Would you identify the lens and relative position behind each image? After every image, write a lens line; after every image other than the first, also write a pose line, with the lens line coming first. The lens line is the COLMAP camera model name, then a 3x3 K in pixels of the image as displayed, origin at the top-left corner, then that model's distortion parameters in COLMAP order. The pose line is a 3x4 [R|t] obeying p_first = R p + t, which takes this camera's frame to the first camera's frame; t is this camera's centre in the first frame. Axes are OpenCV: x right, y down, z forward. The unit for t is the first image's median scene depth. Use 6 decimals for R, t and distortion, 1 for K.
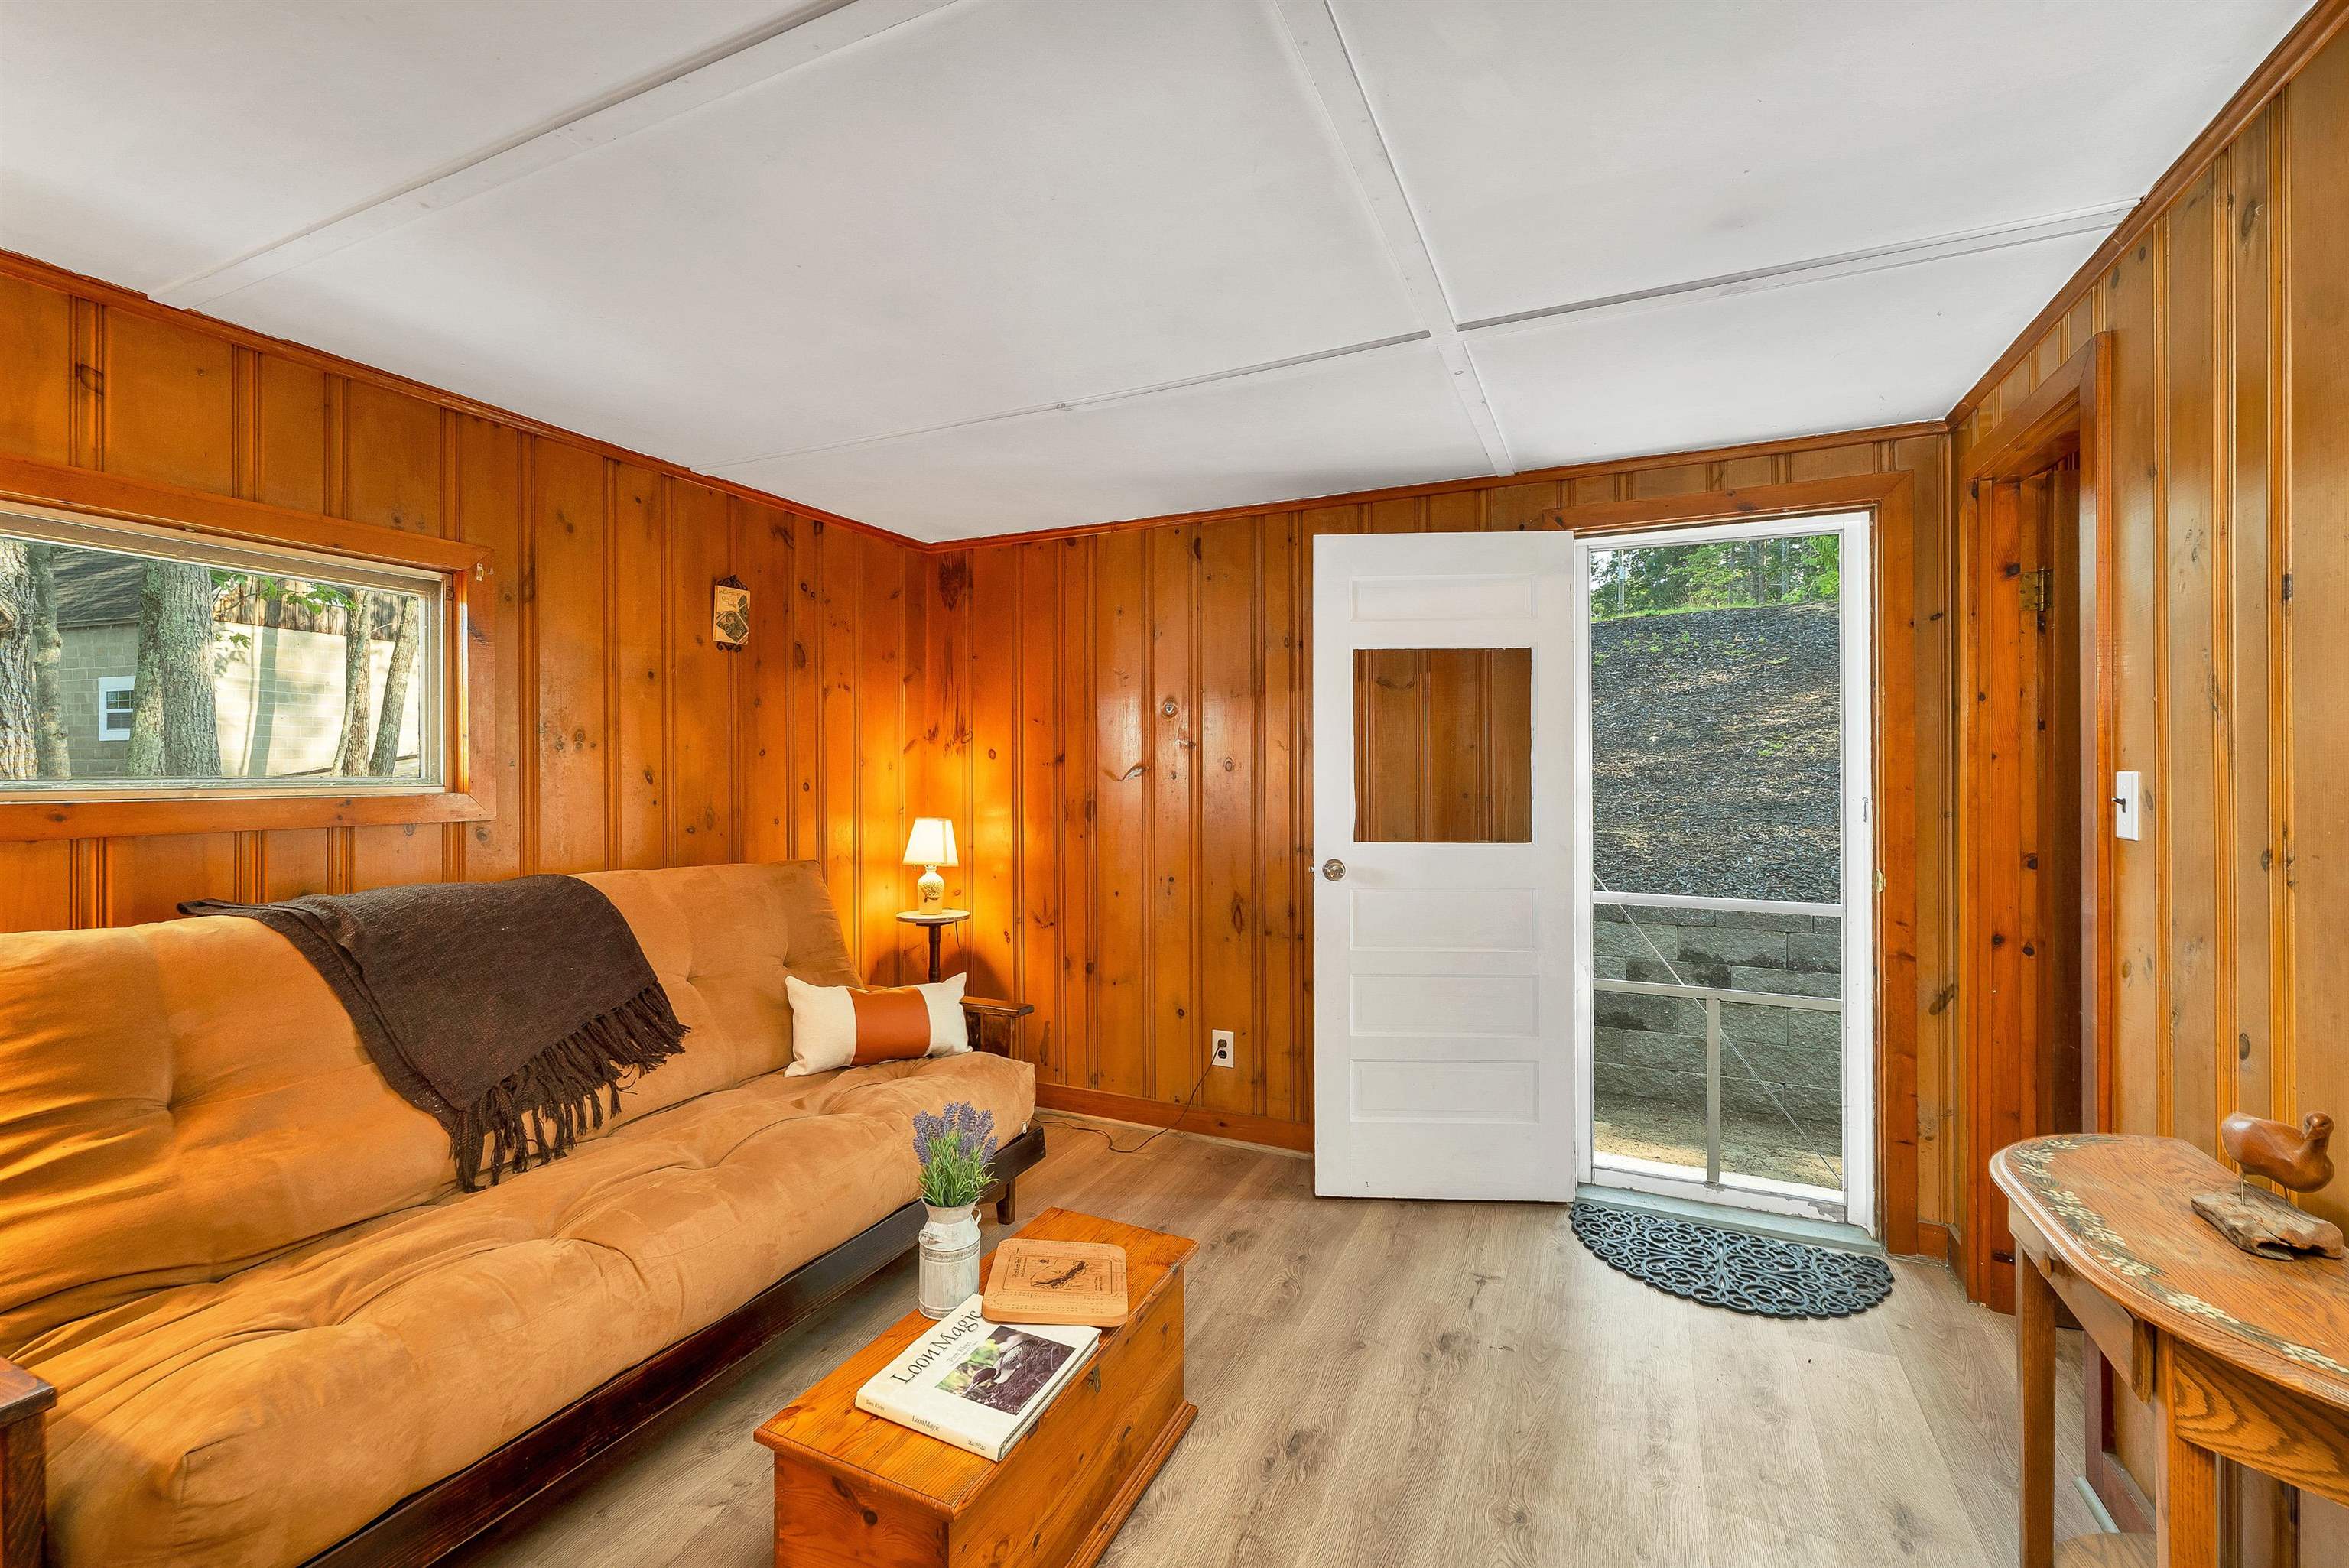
lens RADIAL K [[1003.5, 0, 1155.4], [0, 1003.5, 776.0], [0, 0, 1]] dist [-0.000115, -0.000596]
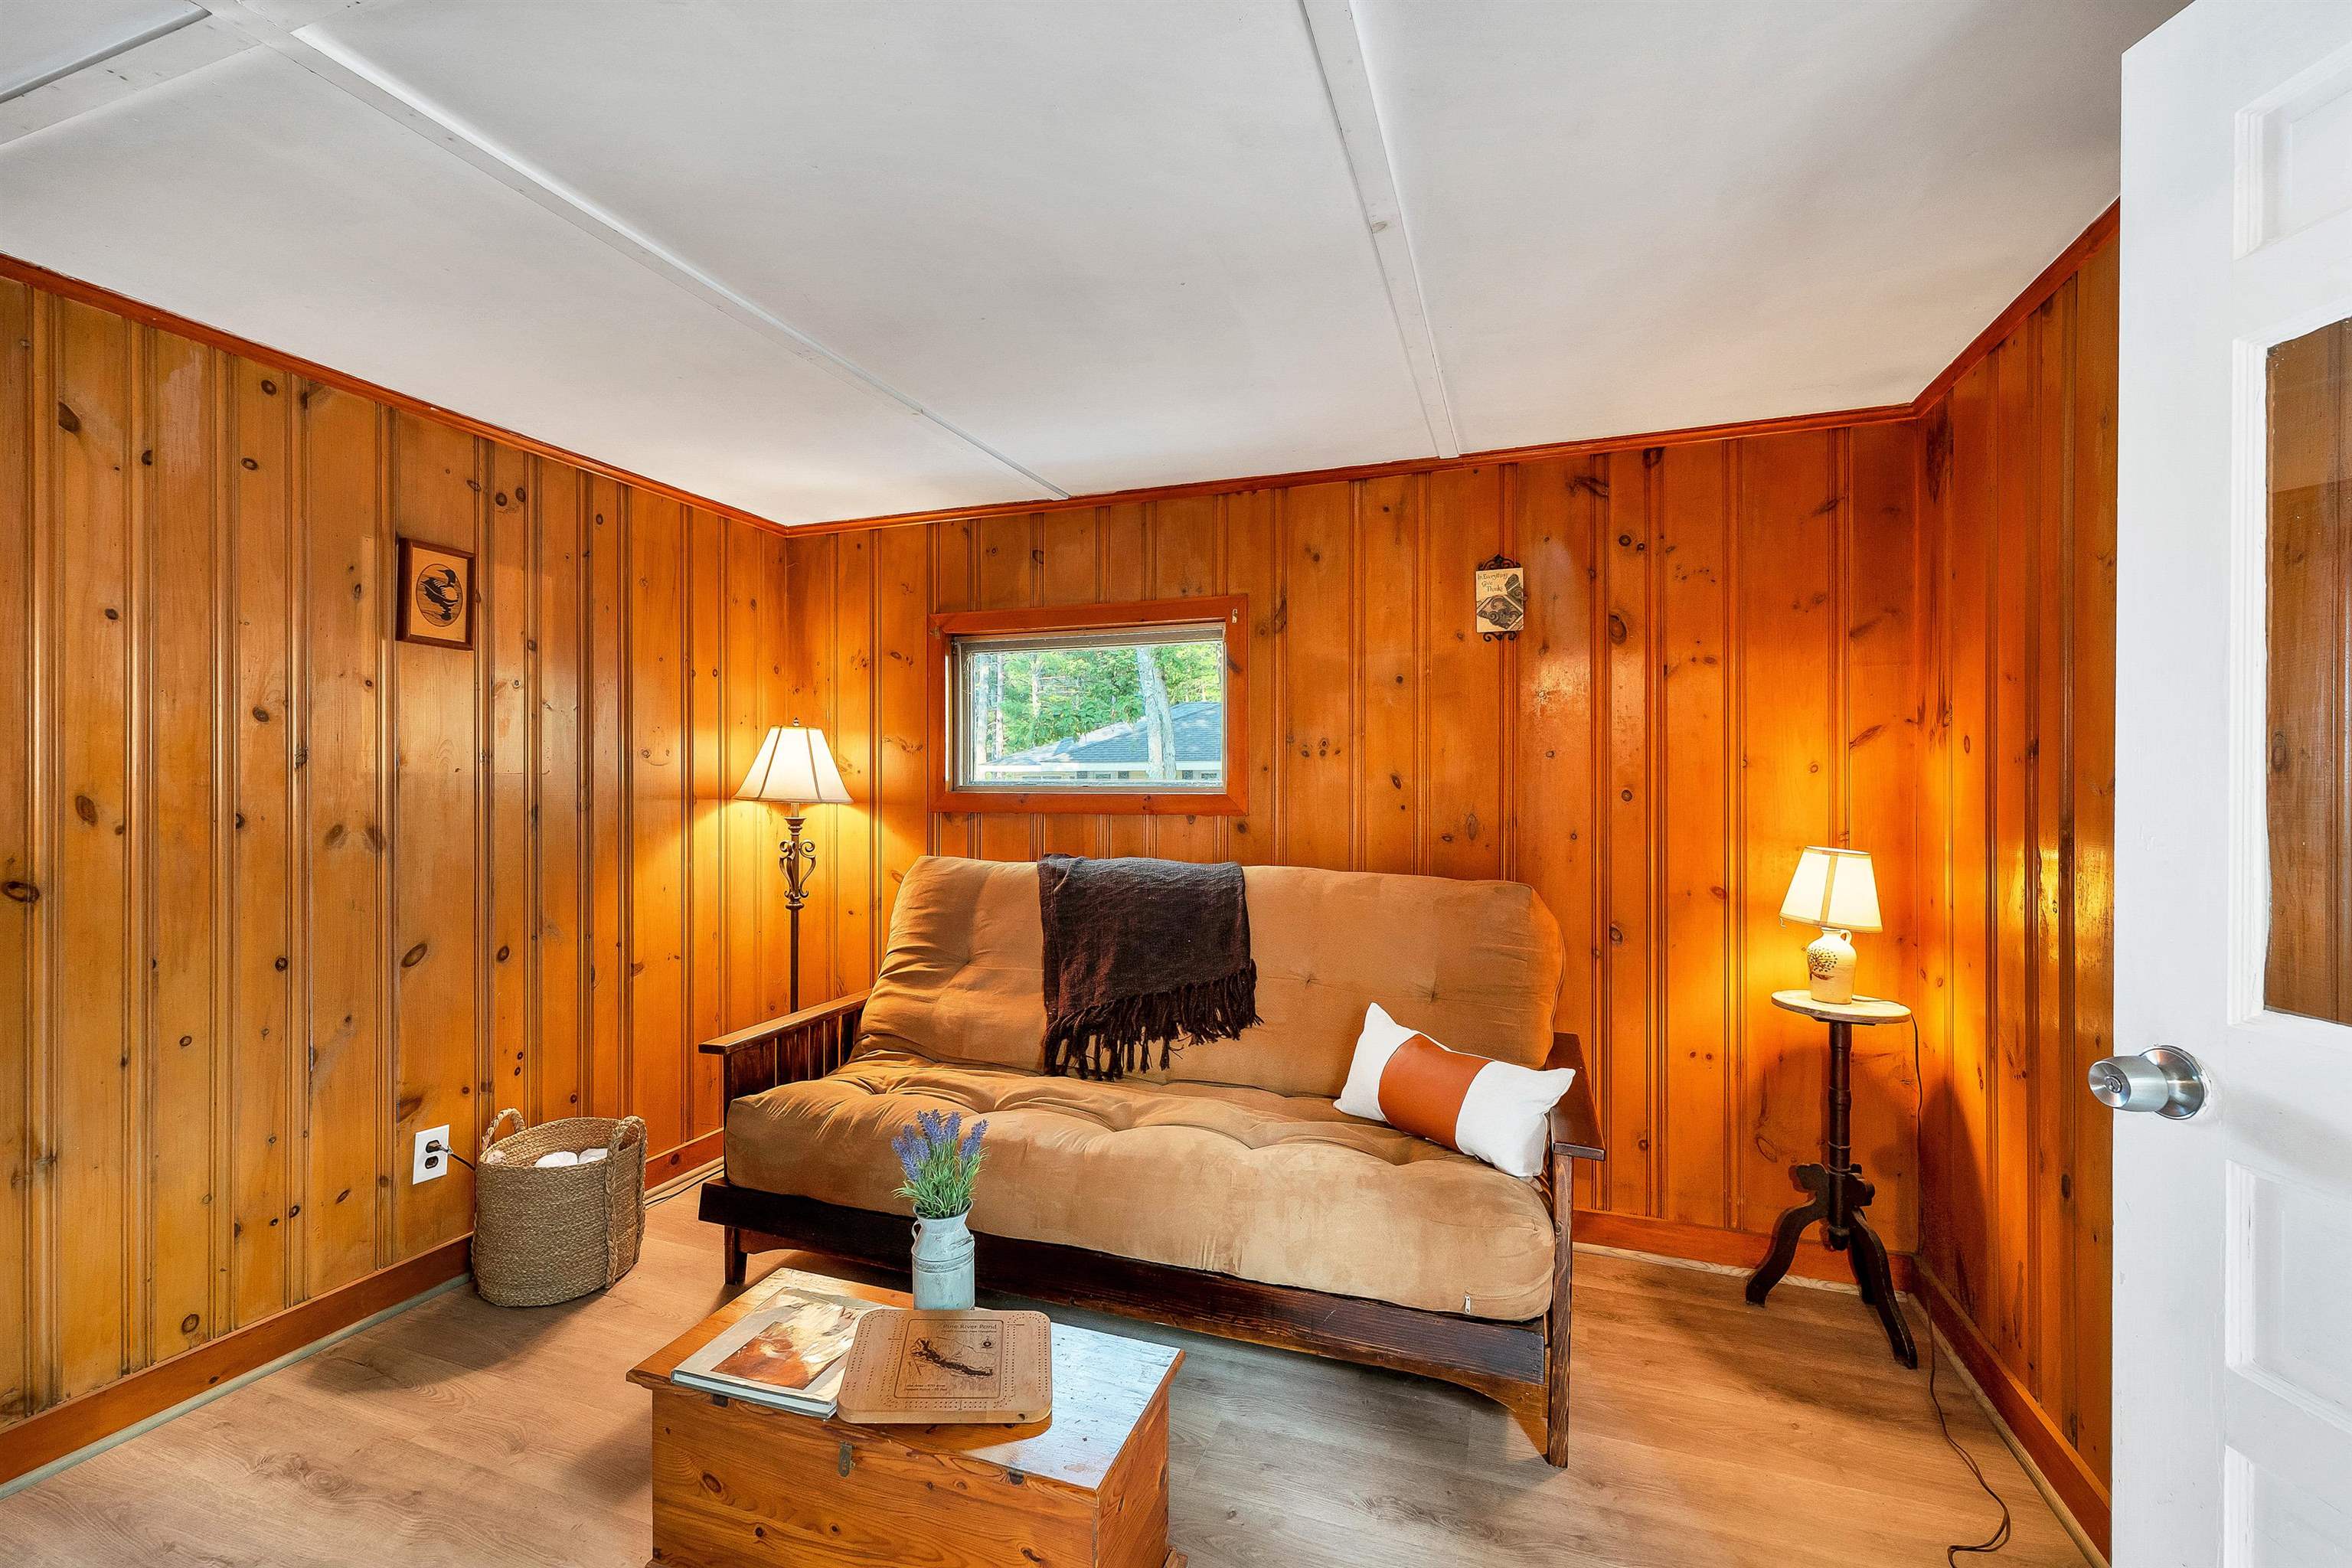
lens RADIAL K [[1013.8, 0, 1192.0], [0, 1013.8, 783.6], [0, 0, 1]] dist [0.023142, -0.000290]
pose [[0.102207, 0.004651, -0.994752, 0.482258], [-0.006376, 0.999972, 0.004021, 0.000564], [0.994743, 0.005932, 0.102234, 0.686046]]
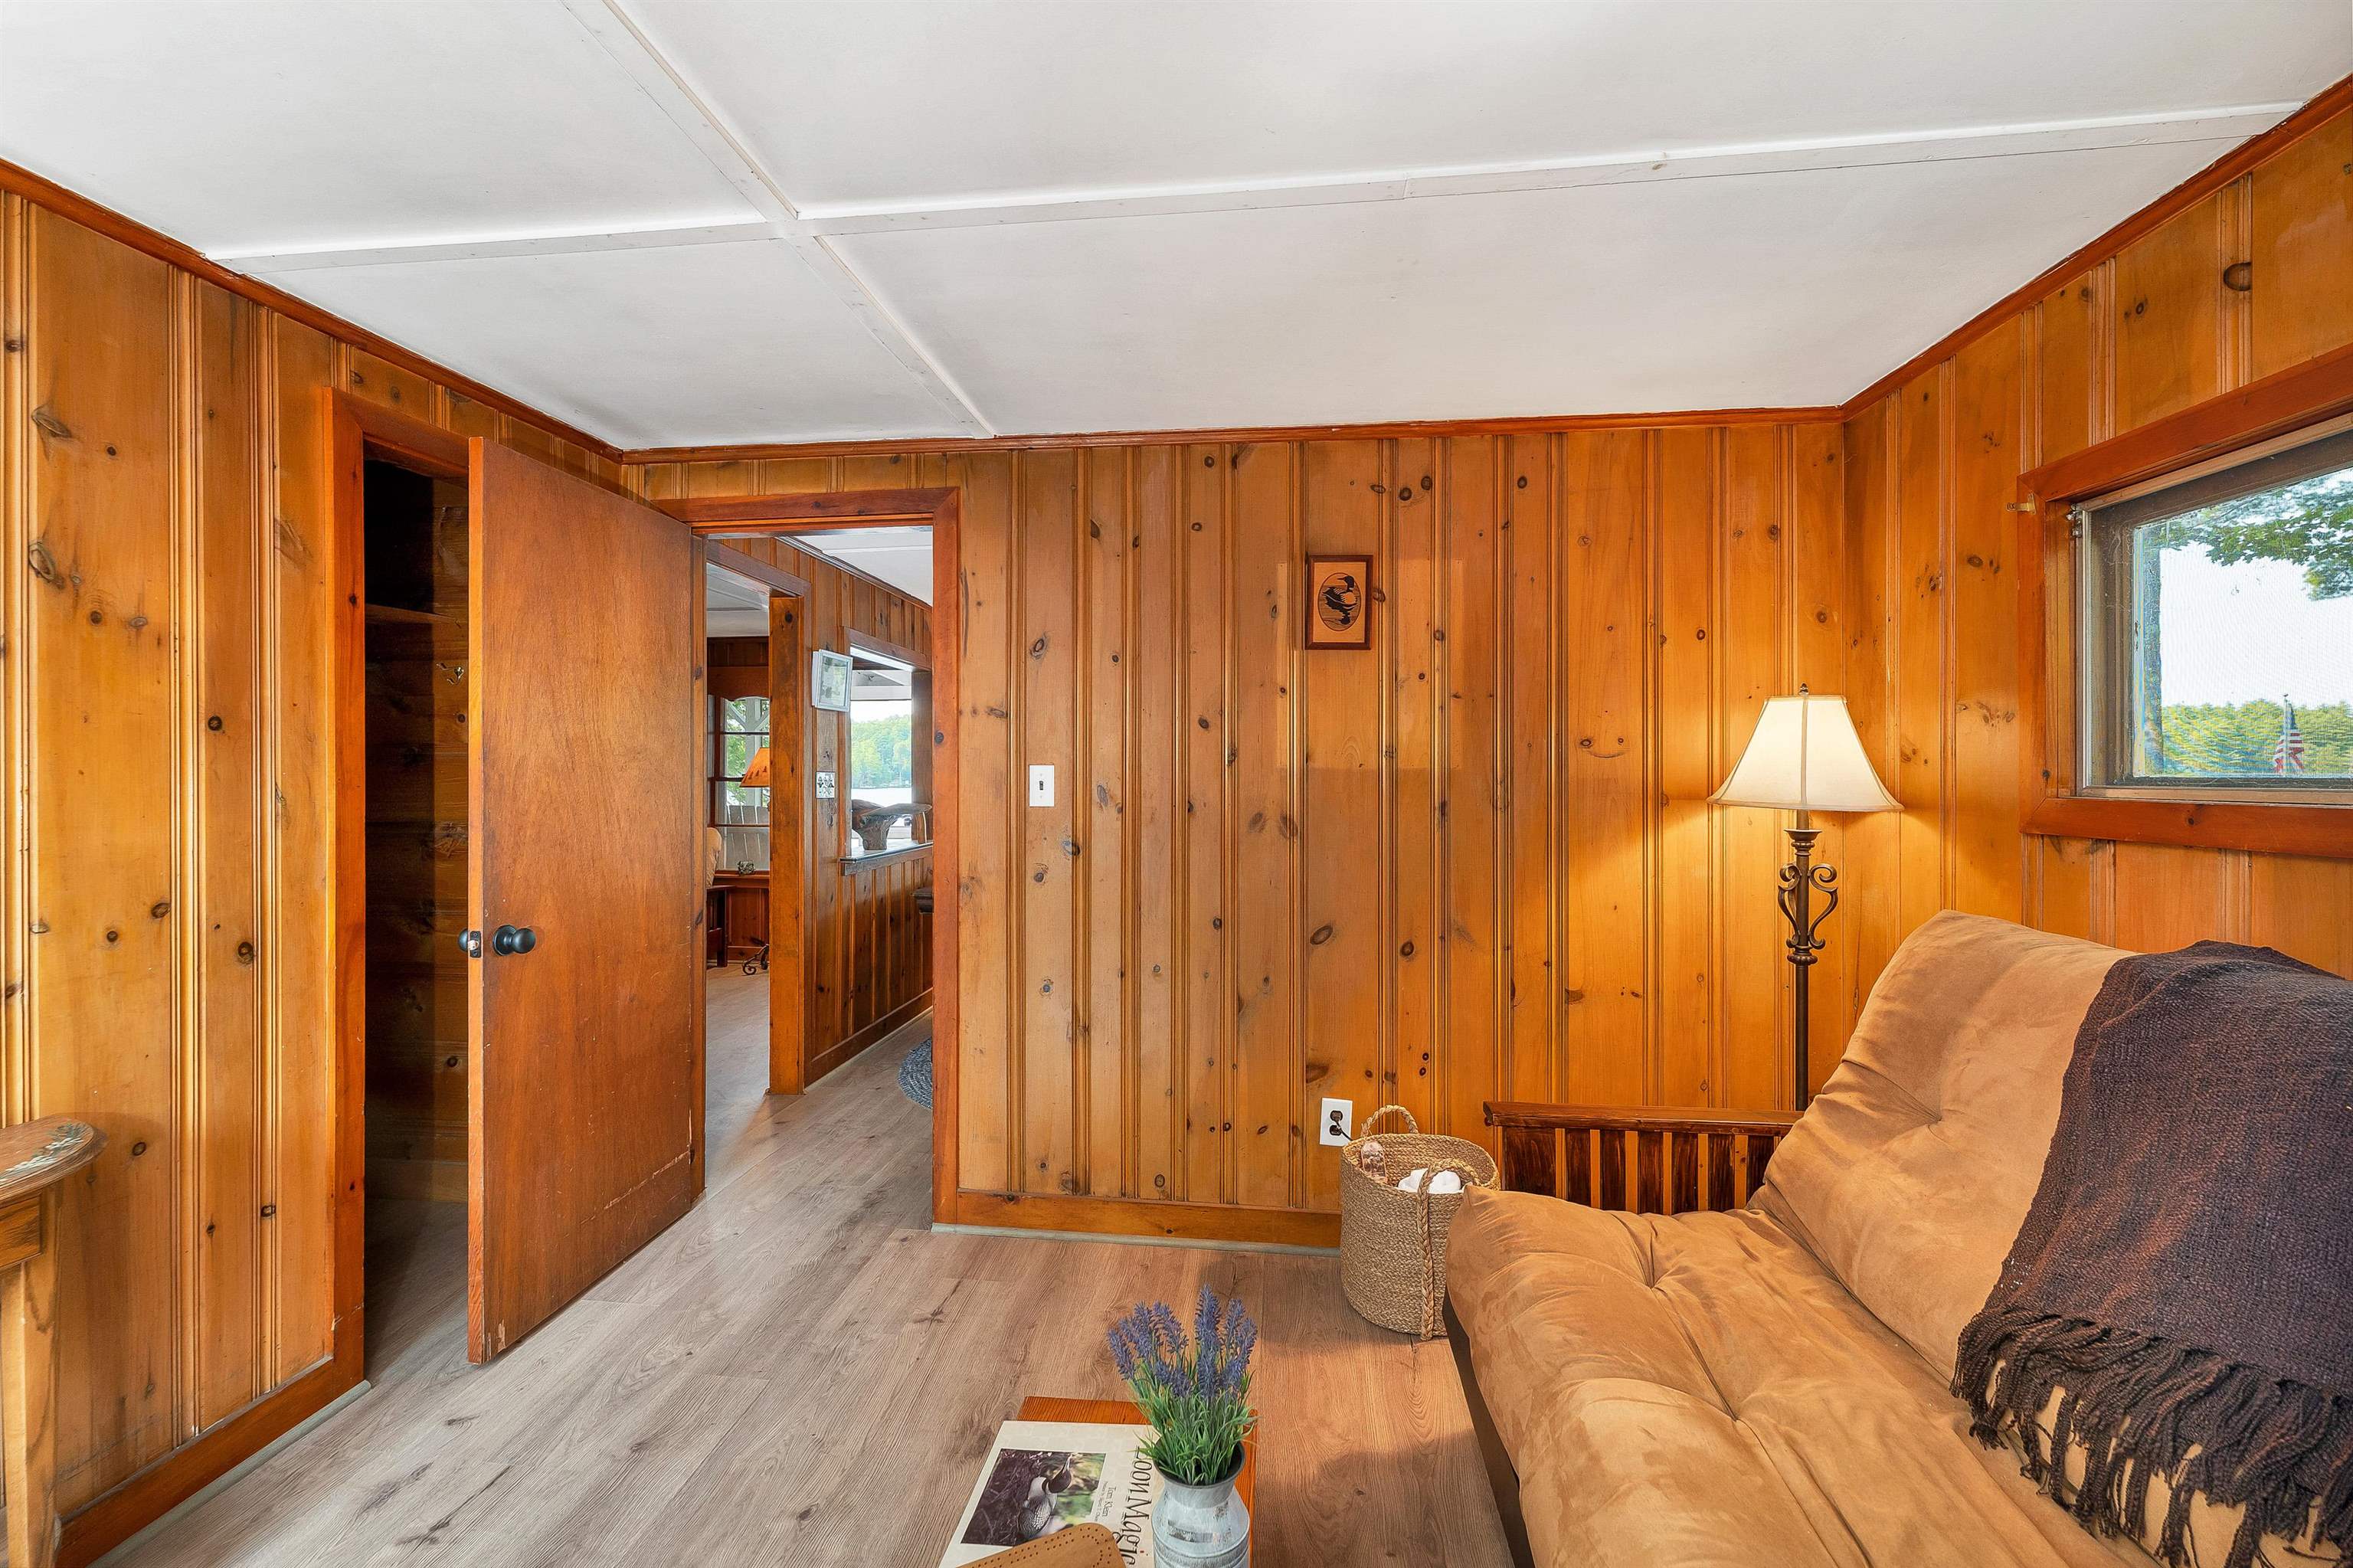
lens RADIAL K [[1005.4, 0, 1157.4], [0, 1005.4, 776.0], [0, 0, 1]] dist [-0.000115, -0.000596]
pose [[-0.951598, 0.001413, -0.307344, 0.005446], [-0.001022, 0.999969, 0.007761, -0.000828], [0.307345, 0.007700, -0.951567, 0.944938]]
